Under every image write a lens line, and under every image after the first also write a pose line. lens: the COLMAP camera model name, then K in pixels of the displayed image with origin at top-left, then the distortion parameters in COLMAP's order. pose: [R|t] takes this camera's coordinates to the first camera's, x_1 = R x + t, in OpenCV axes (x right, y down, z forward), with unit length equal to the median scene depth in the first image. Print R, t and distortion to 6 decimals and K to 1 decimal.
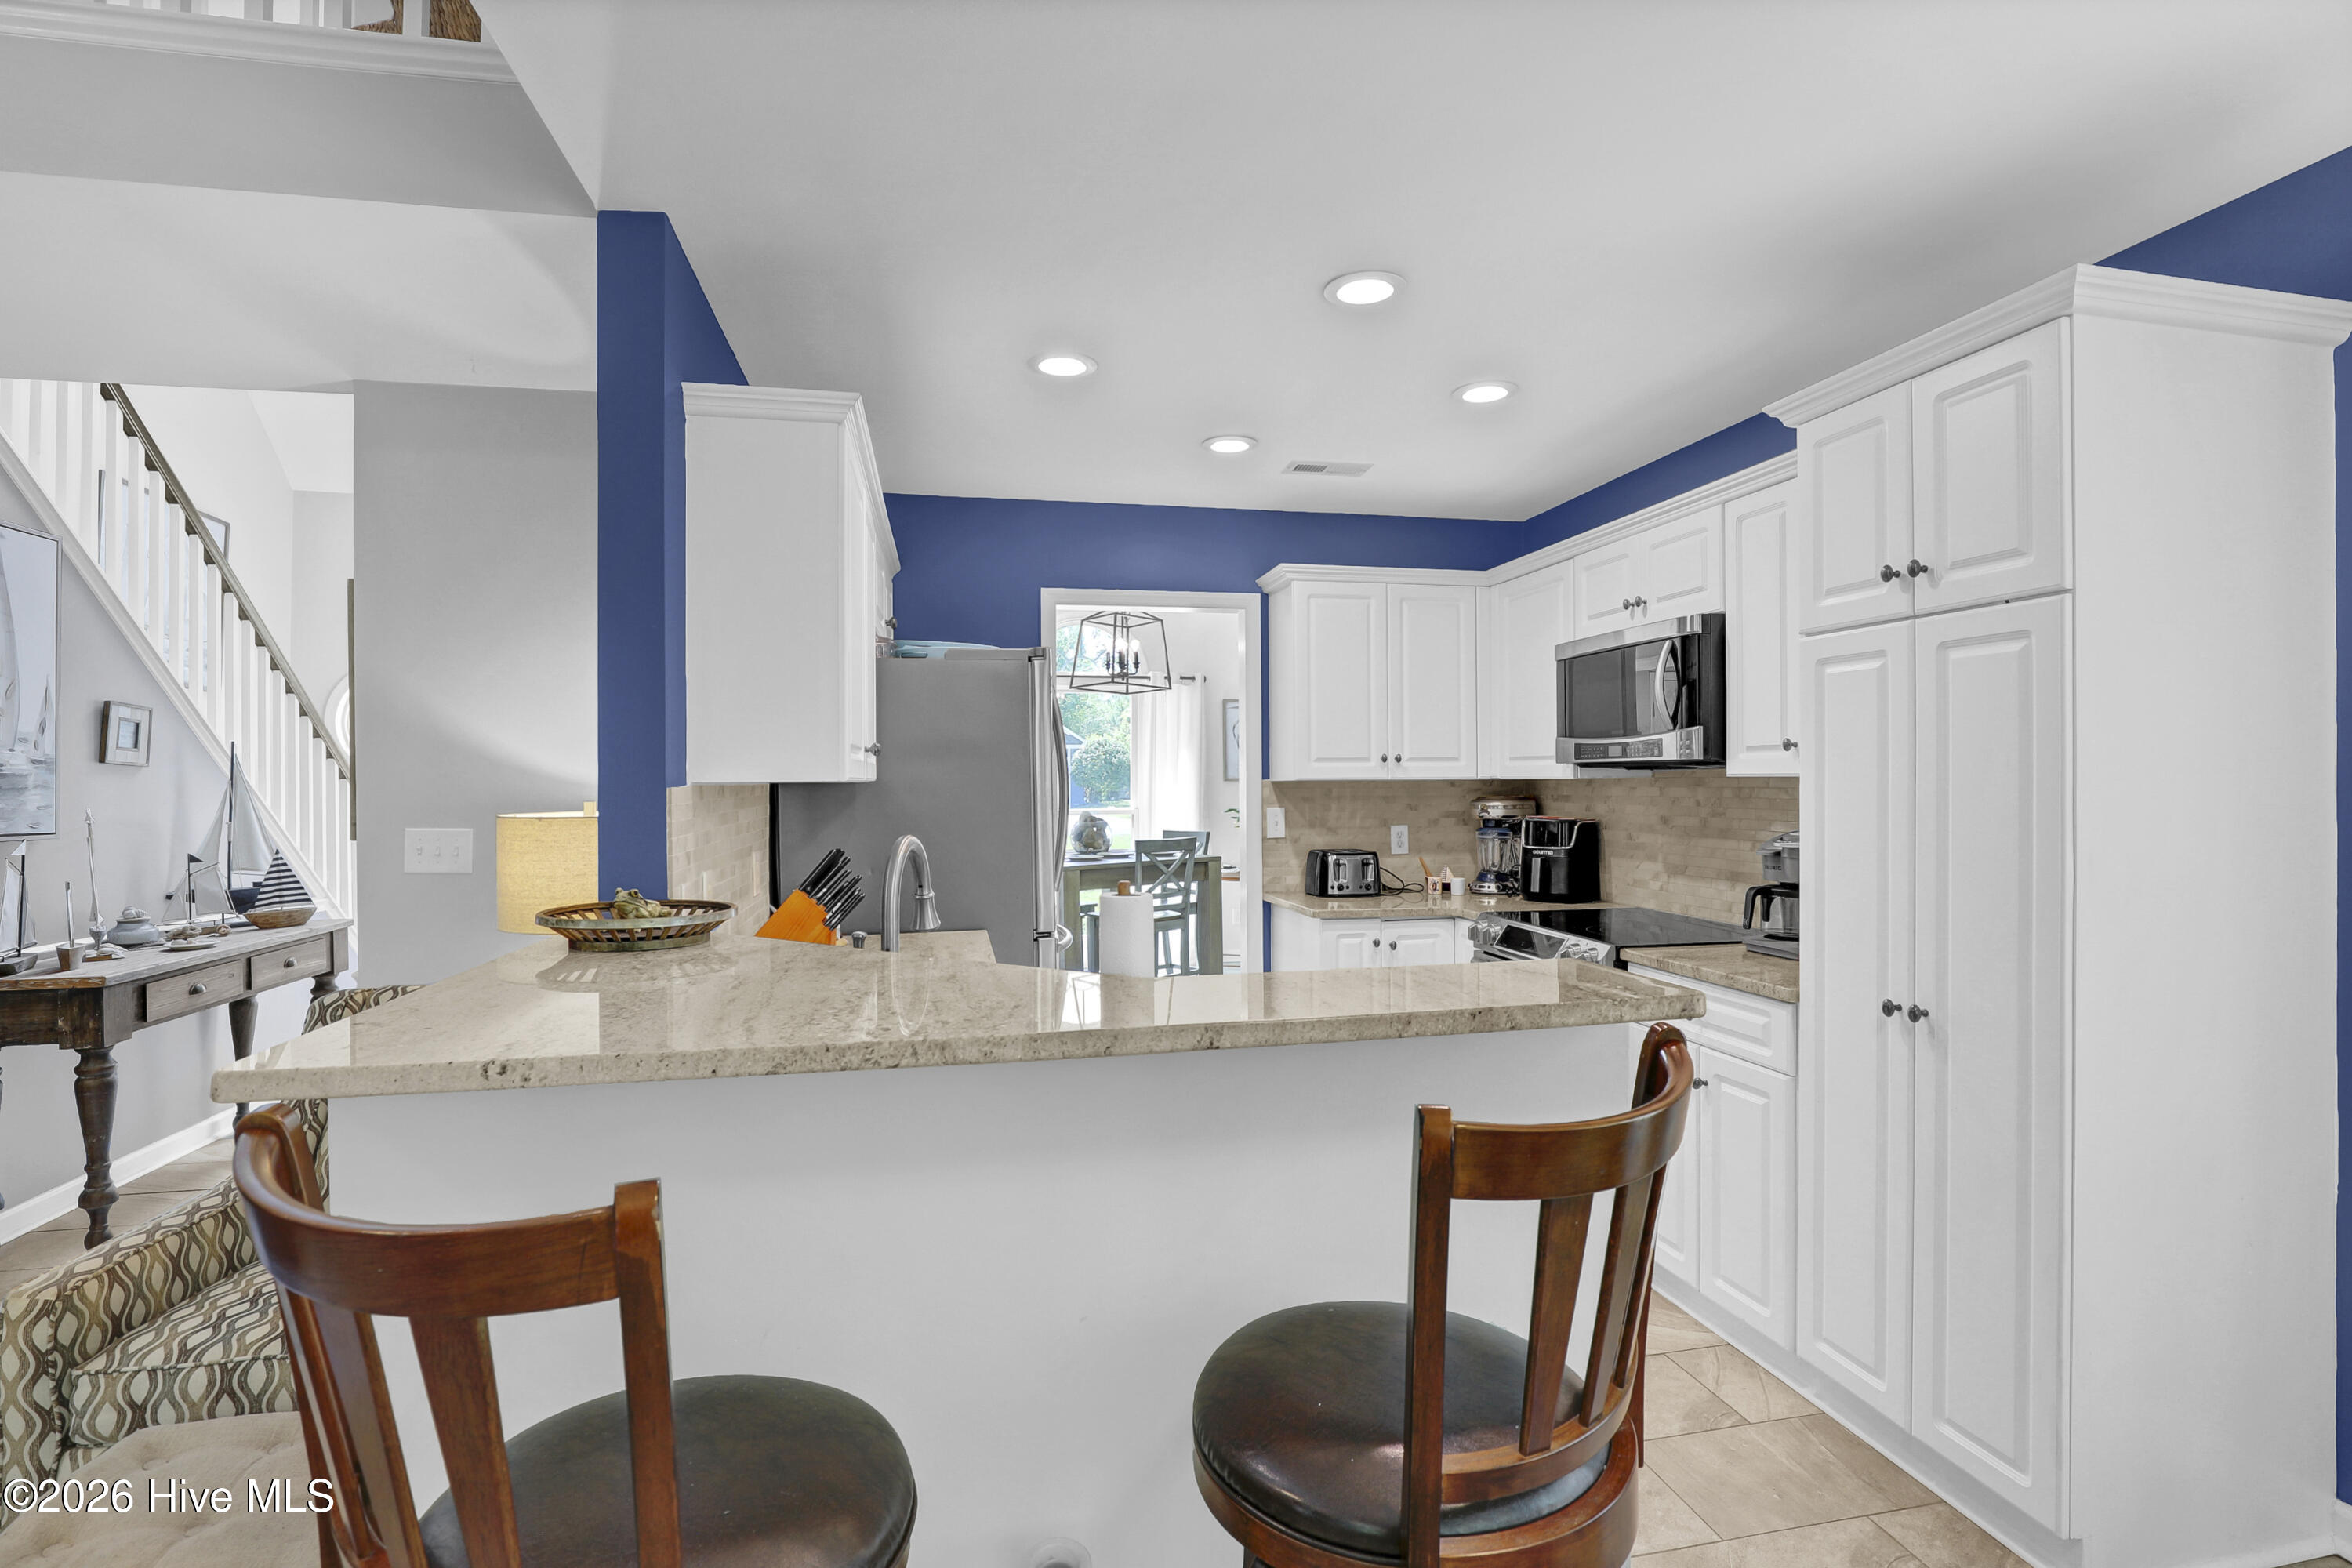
lens RADIAL K [[1109.7, 0, 1176.0], [0, 1109.7, 784.0], [0, 0, 1]] dist [-0.036665, 0.006247]
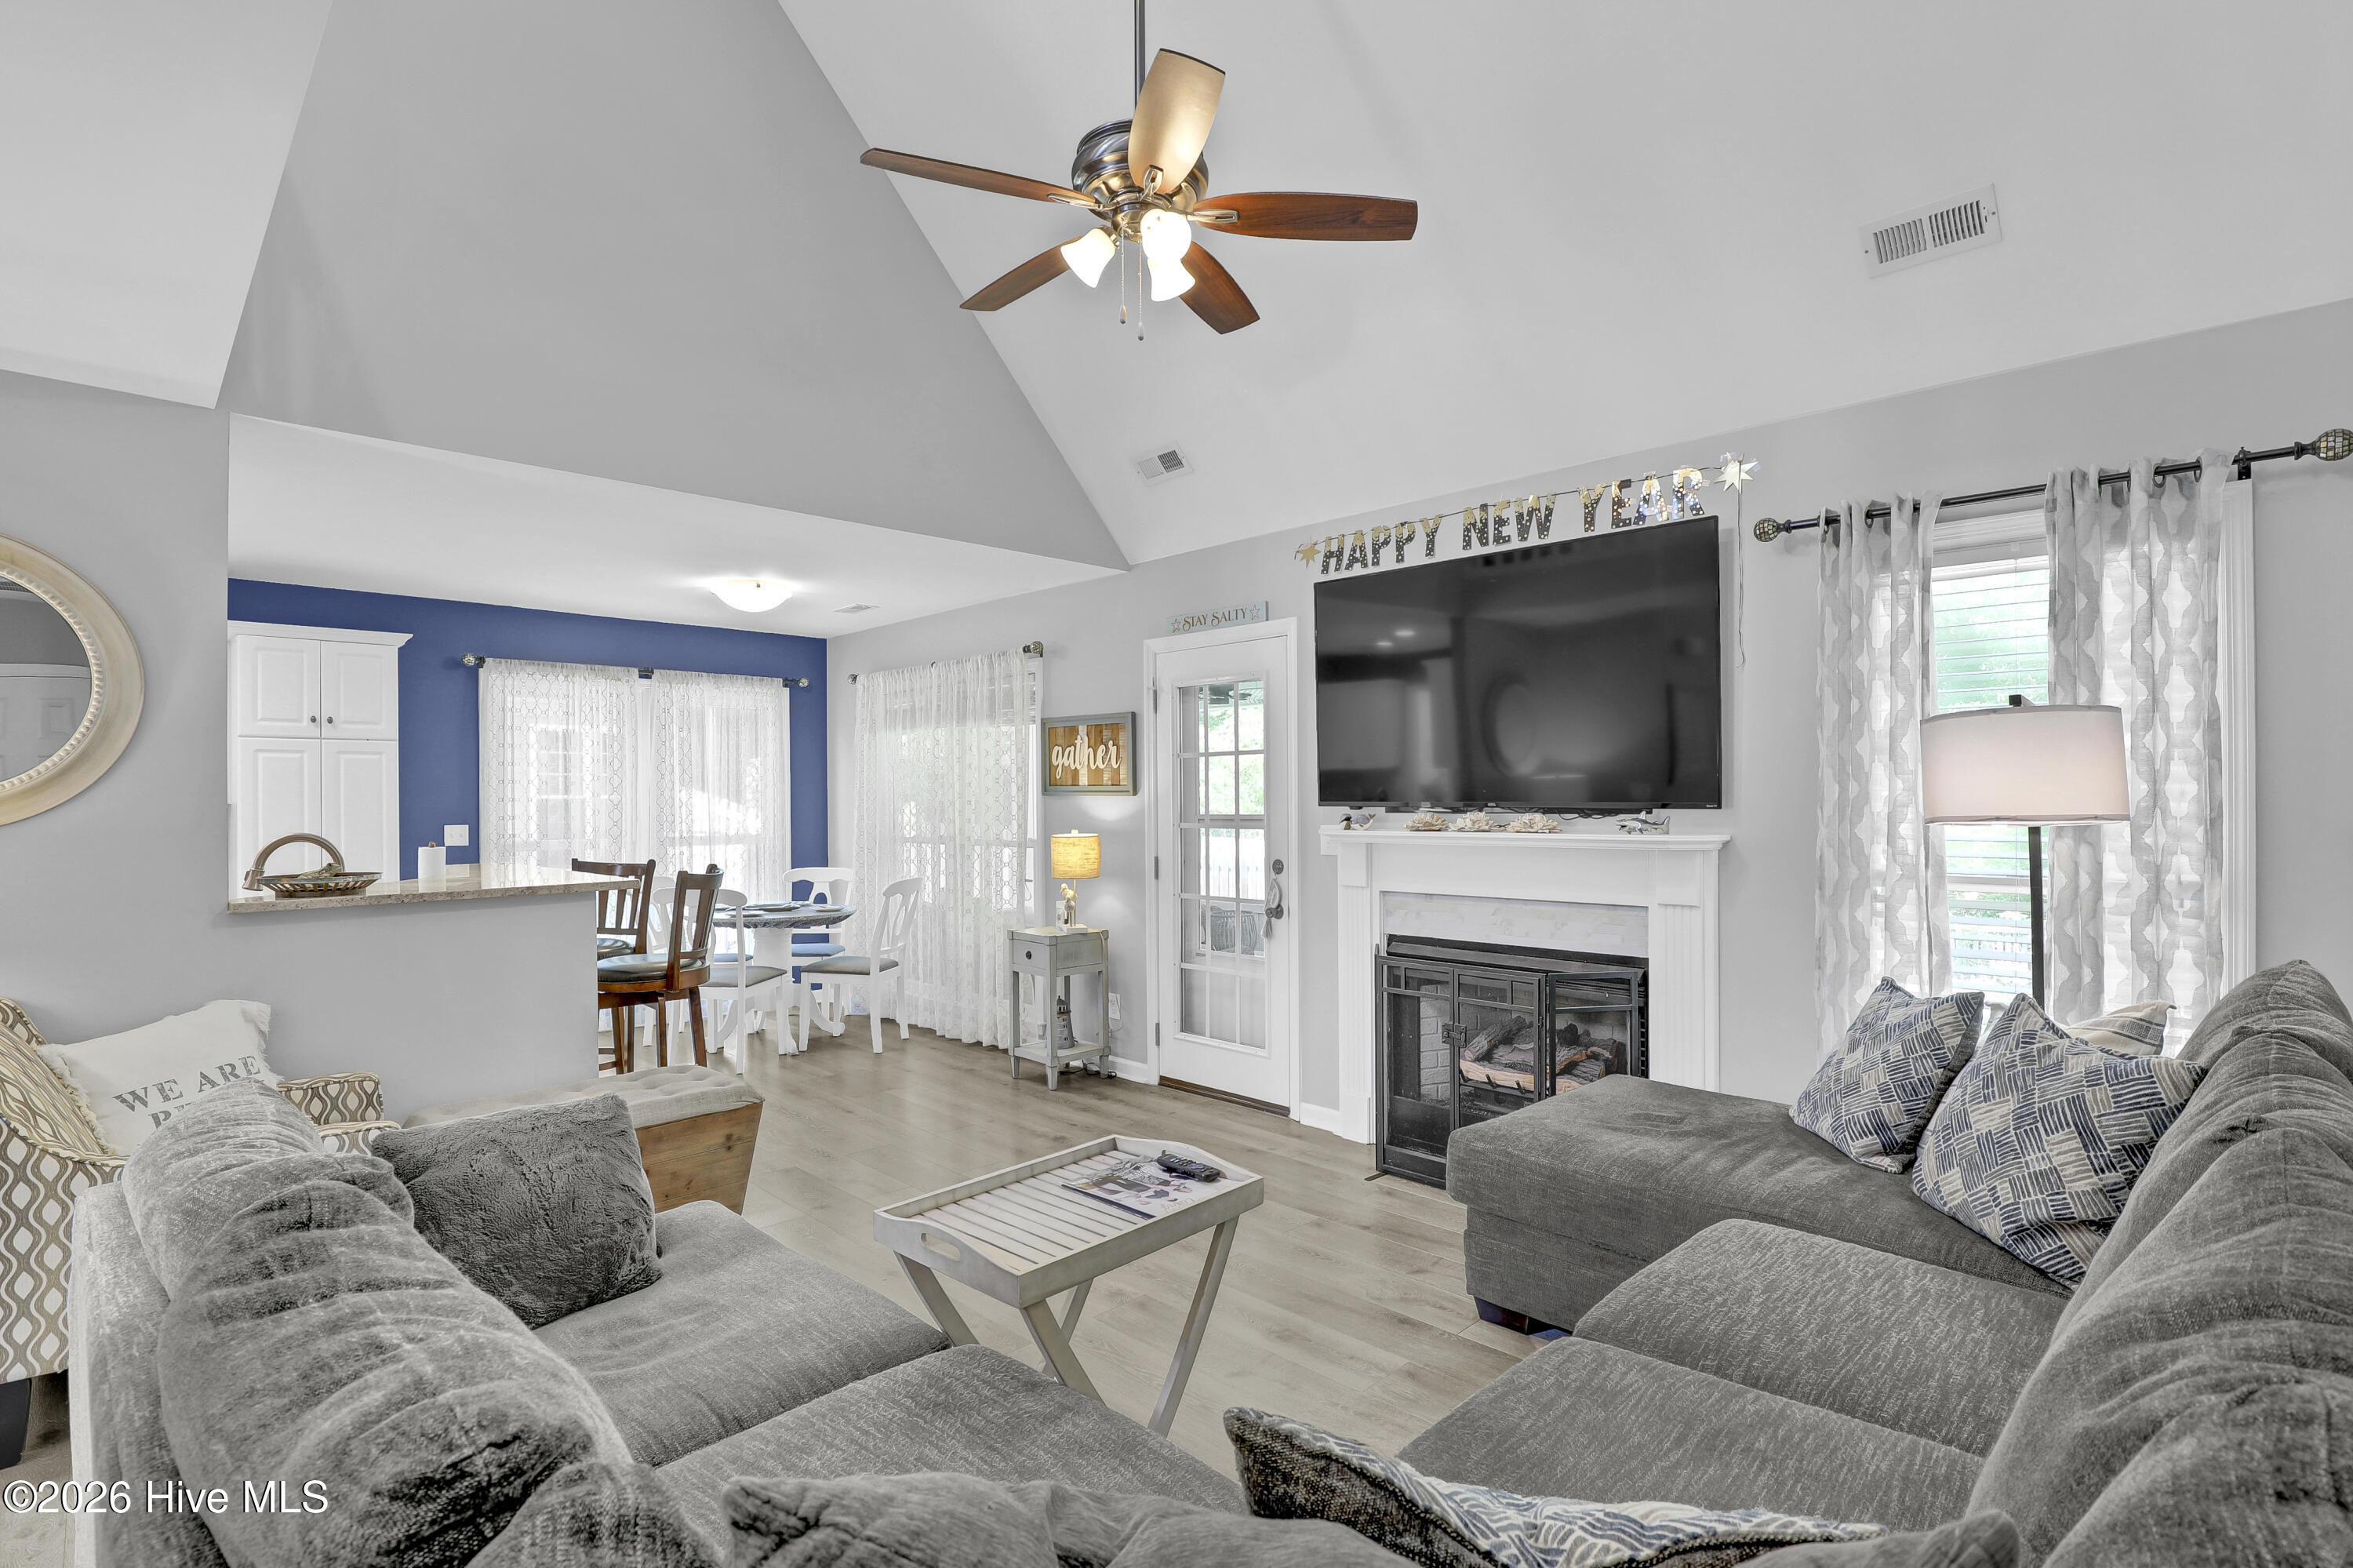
lens RADIAL K [[1110.2, 0, 1176.5], [0, 1110.2, 784.0], [0, 0, 1]] dist [-0.036665, 0.006247]
pose [[-0.546072, 0.021960, 0.837450, -1.203138], [0.016751, 0.999743, -0.015293, 0.008035], [-0.837571, 0.005677, -0.546299, 0.368223]]
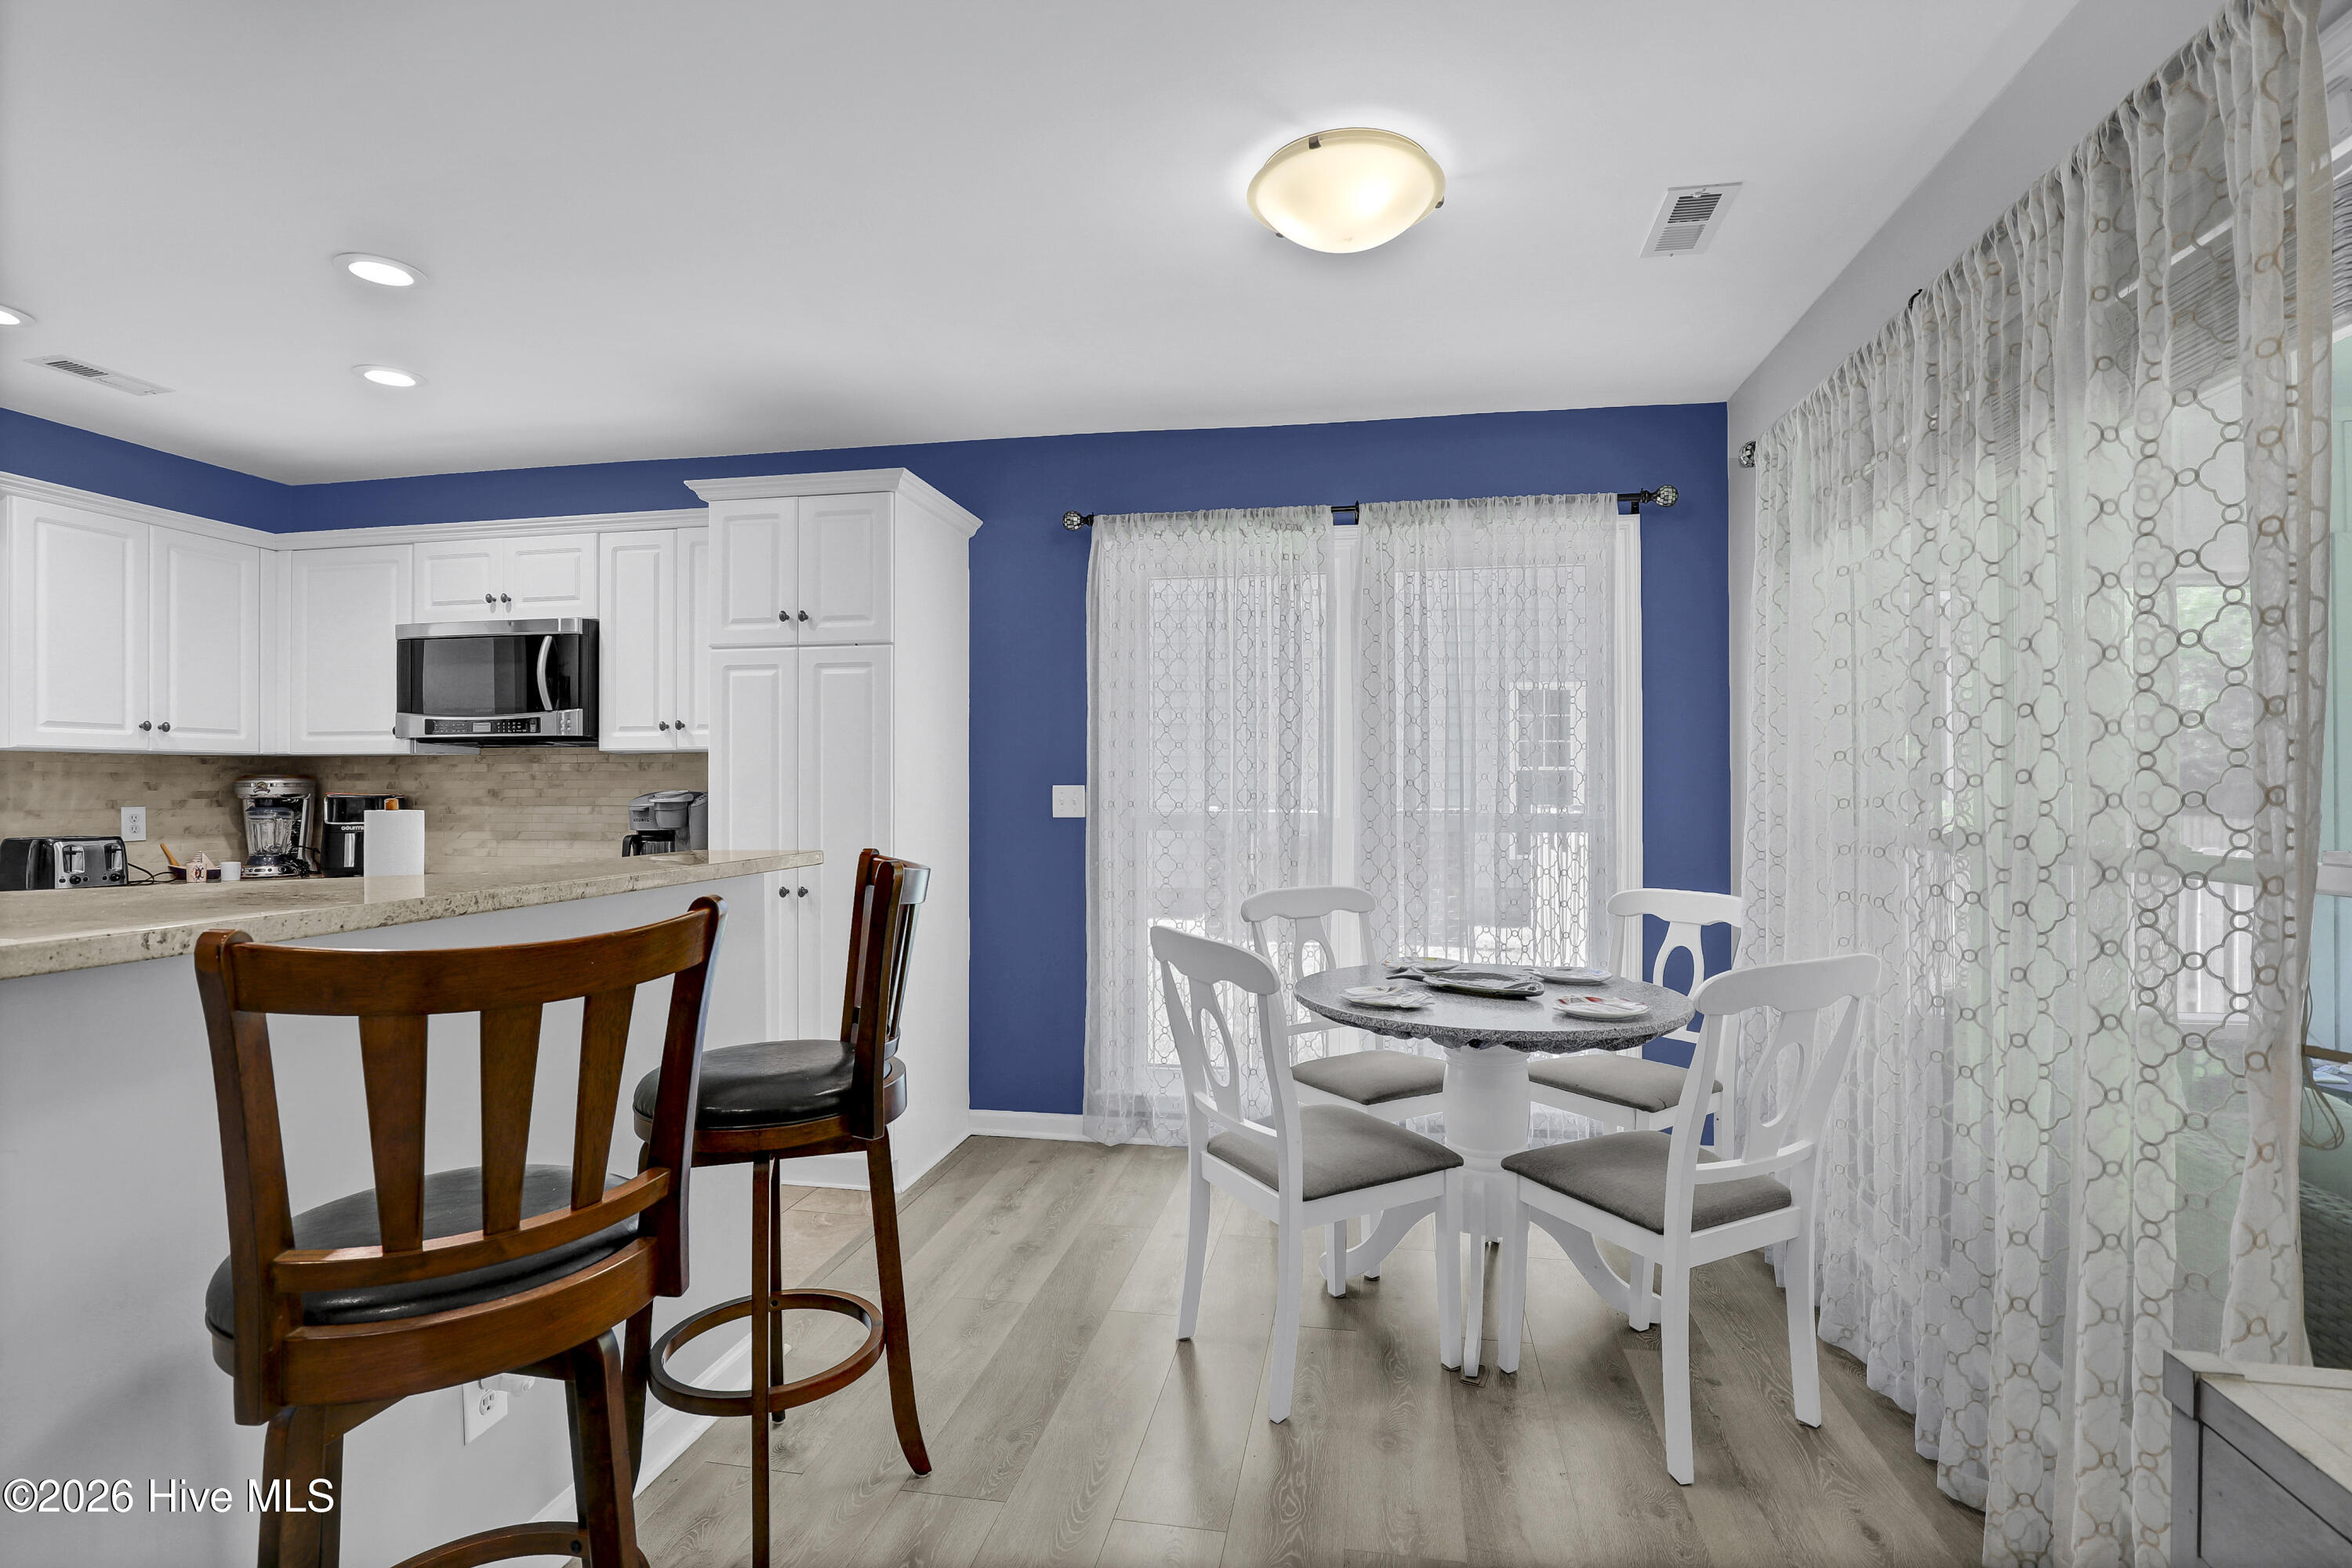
lens RADIAL K [[1109.7, 0, 1176.0], [0, 1109.7, 784.0], [0, 0, 1]] dist [-0.036665, 0.006247]
pose [[0.371170, 0.010640, 0.928504, -0.313417], [0.001313, 0.999927, -0.011984, 0.035391], [-0.928564, 0.005667, 0.371129, -0.058099]]
